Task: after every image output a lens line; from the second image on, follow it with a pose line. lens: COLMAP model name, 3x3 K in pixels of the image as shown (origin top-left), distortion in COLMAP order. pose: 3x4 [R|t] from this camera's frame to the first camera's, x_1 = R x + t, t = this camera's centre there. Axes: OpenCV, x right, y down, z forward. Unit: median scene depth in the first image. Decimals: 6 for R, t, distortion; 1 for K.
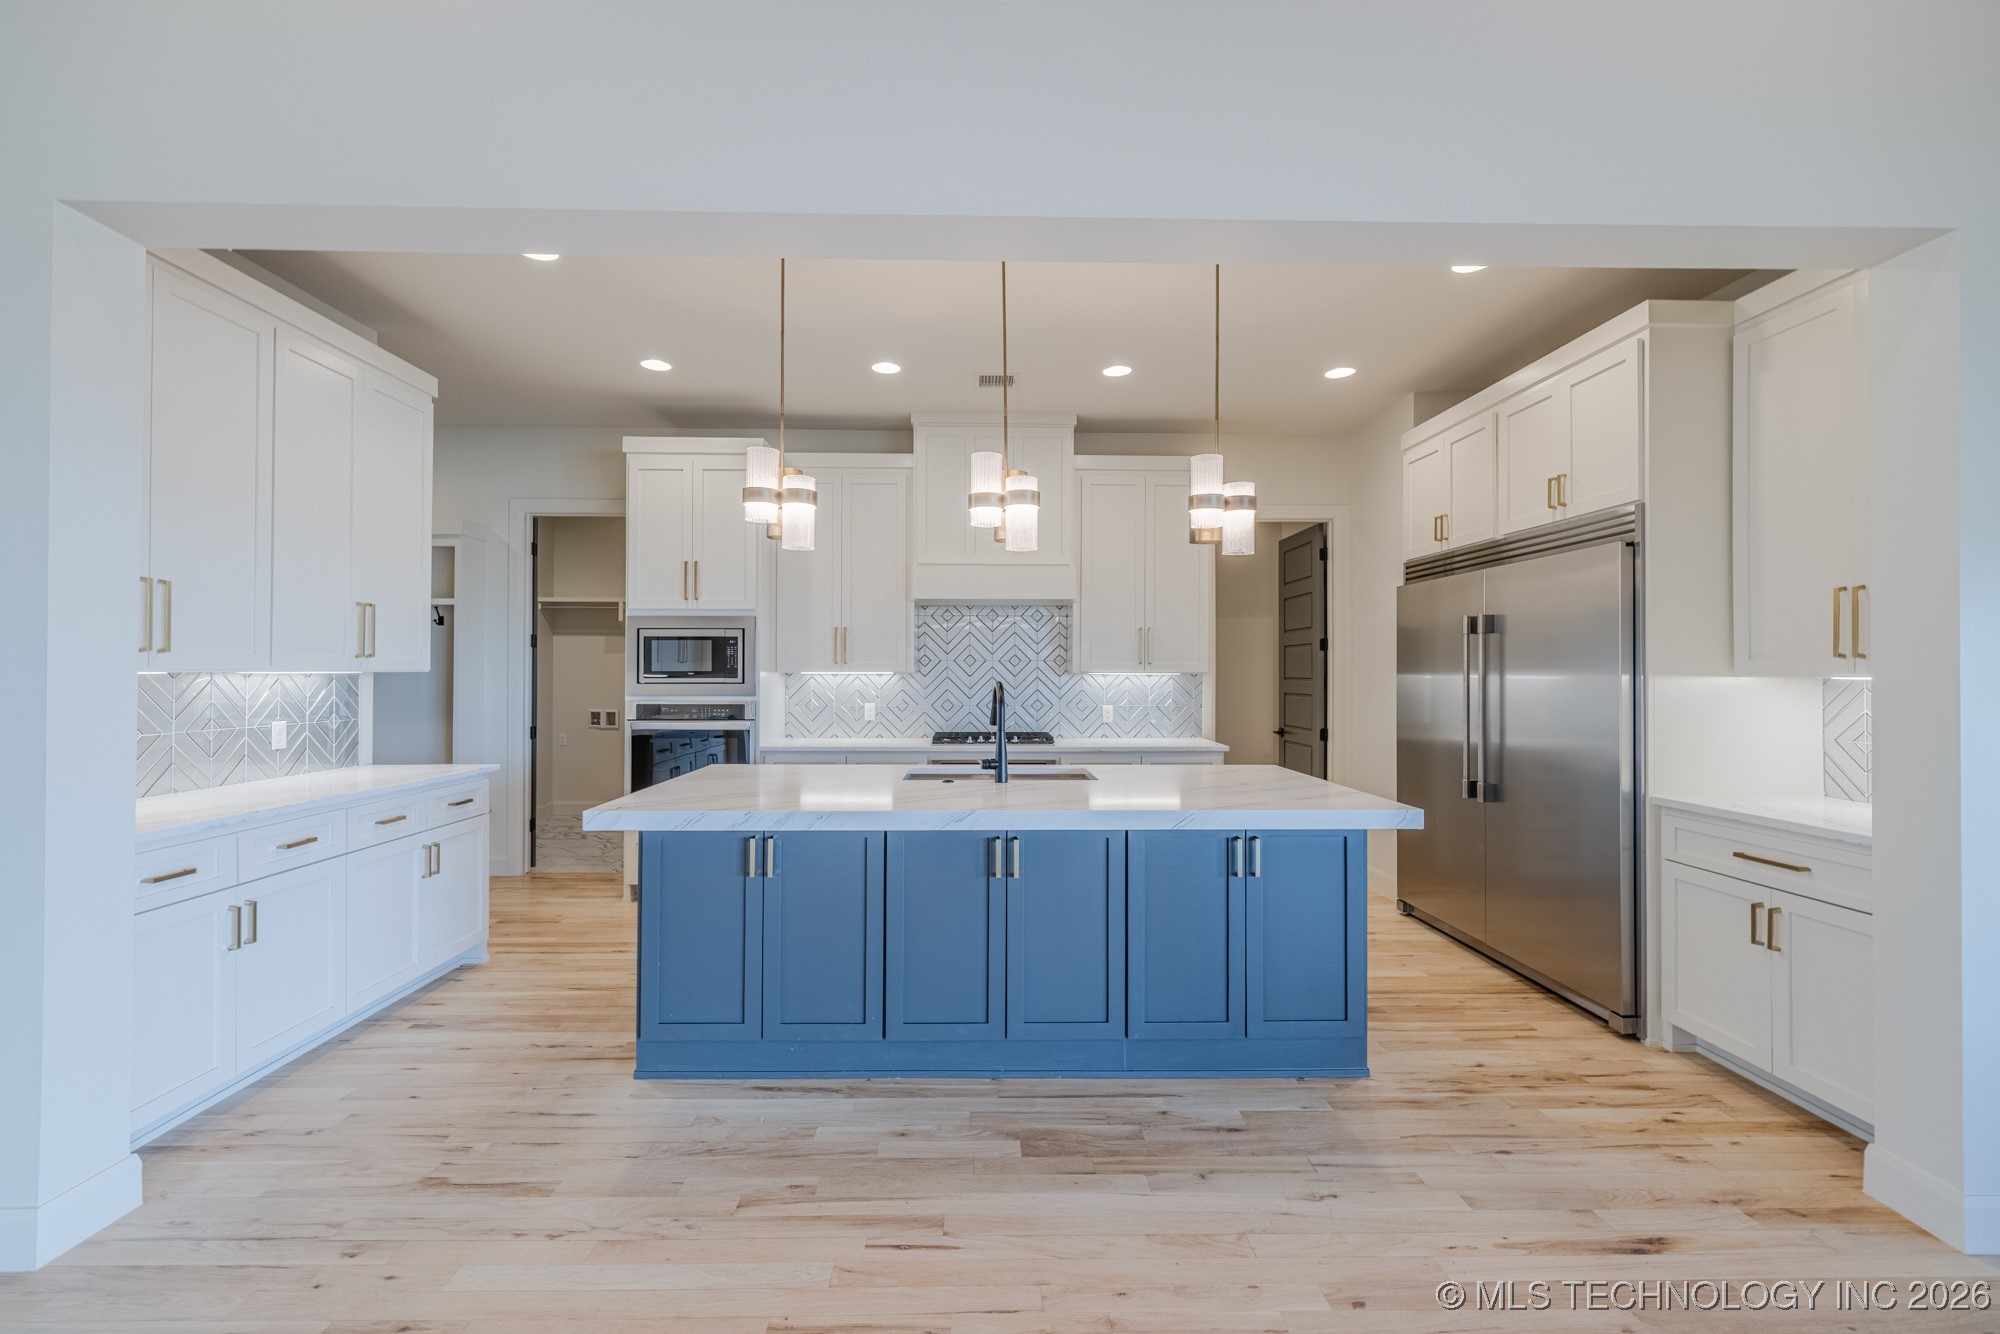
lens RADIAL K [[840.7, 0, 993.9], [0, 840.7, 666.7], [0, 0, 1]] dist [-0.000482, 0.000939]
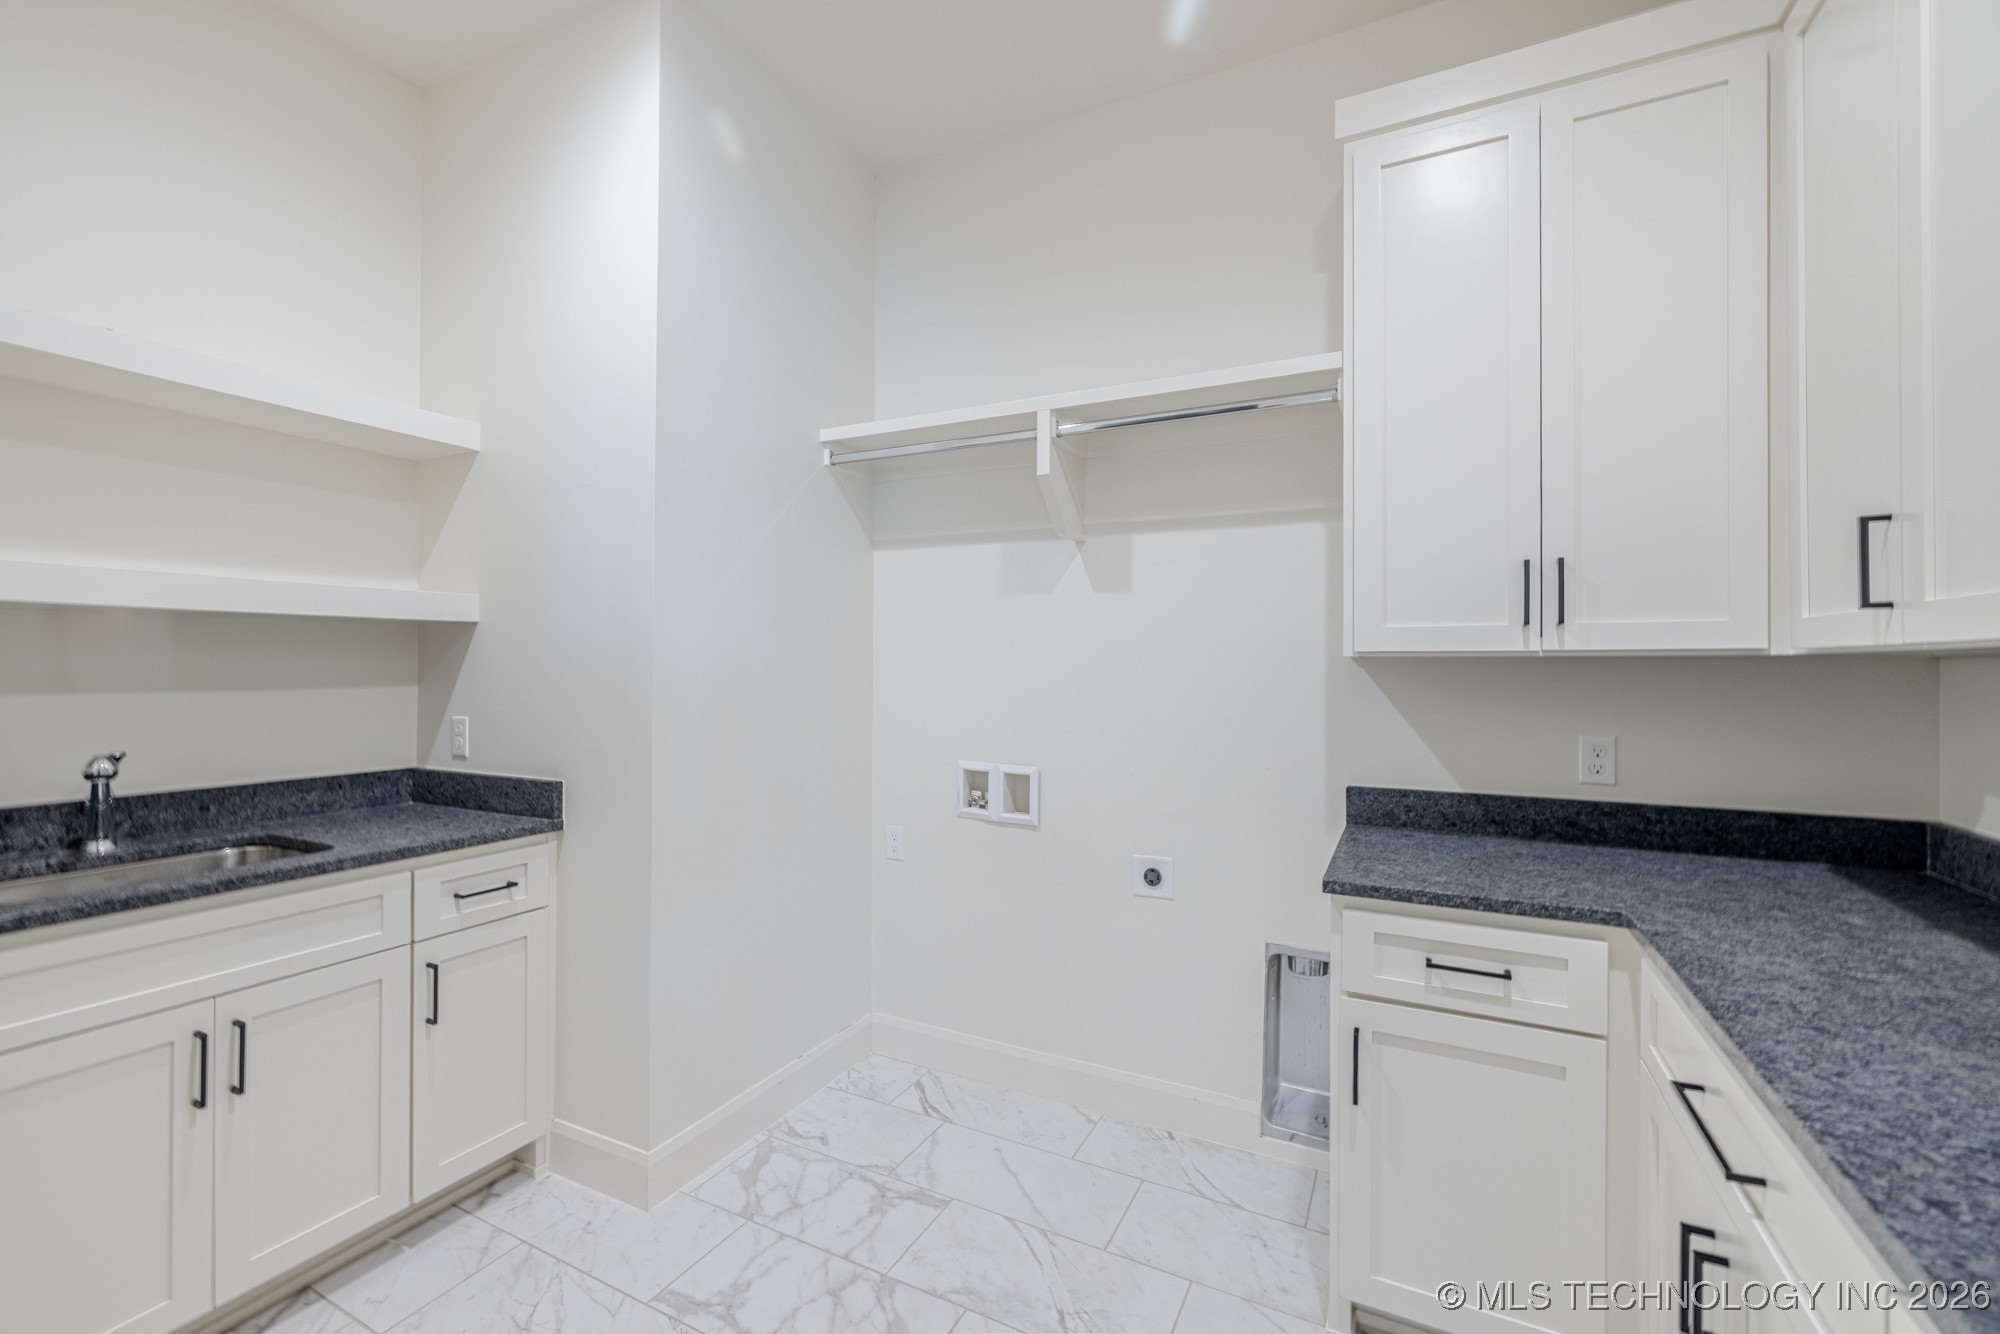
lens RADIAL K [[840.7, 0, 989.6], [0, 840.7, 663.2], [0, 0, 1]] dist [-0.000482, 0.000939]
pose [[0.879999, -0.004272, -0.474956, -0.789969], [0.004635, 0.999989, -0.000406, 0.029892], [0.474953, -0.001844, 0.880009, 1.804861]]
